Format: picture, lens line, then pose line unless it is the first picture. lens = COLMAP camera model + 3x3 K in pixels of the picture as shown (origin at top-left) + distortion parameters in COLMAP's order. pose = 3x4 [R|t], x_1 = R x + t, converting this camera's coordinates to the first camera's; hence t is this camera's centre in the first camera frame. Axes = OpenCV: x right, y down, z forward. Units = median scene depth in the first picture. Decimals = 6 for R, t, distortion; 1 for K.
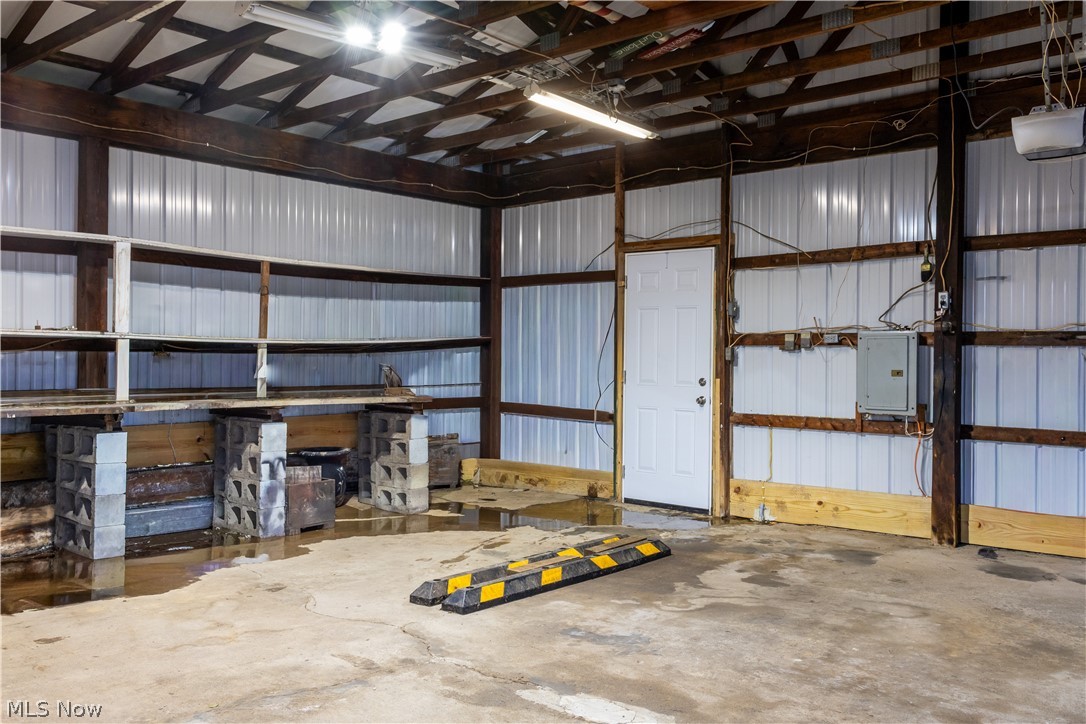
lens RADIAL K [[927.1, 0, 543.0], [0, 927.1, 362.0], [0, 0, 1]] dist [0.021083, 0.001467]
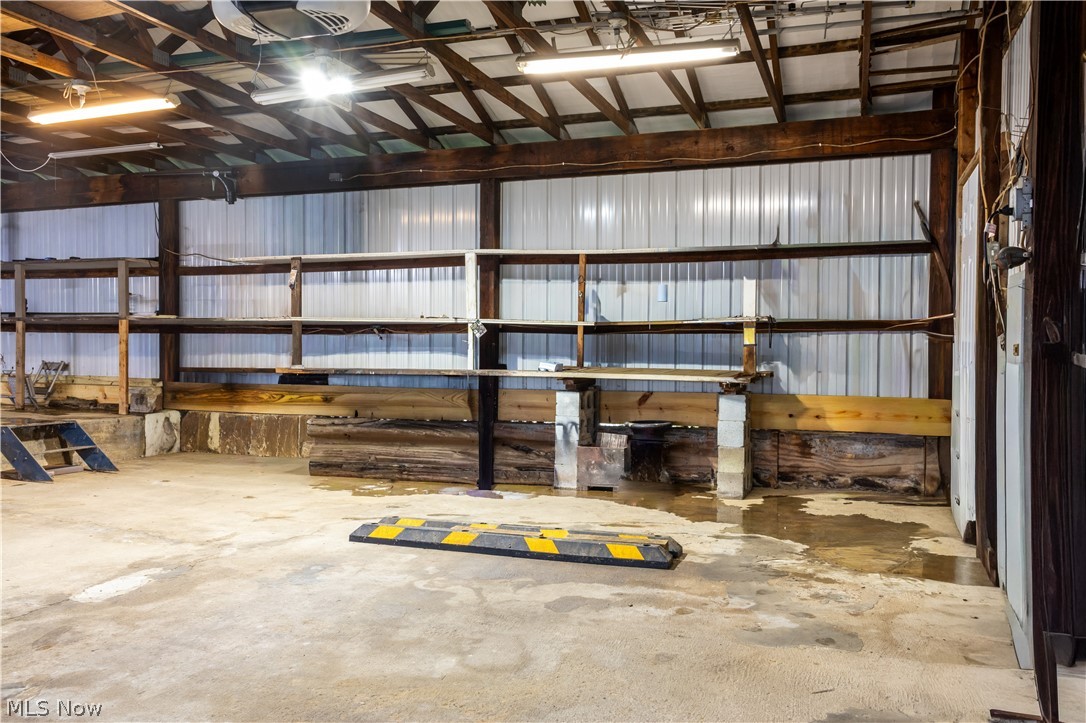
lens RADIAL K [[899.5, 0, 543.0], [0, 899.5, 361.5], [0, 0, 1]] dist [0.000378, -0.000507]
pose [[0.365195, 0.008323, -0.930894, 1.066474], [-0.008029, 0.999951, 0.005791, 0.030298], [0.930896, 0.005359, 0.365244, 0.791380]]
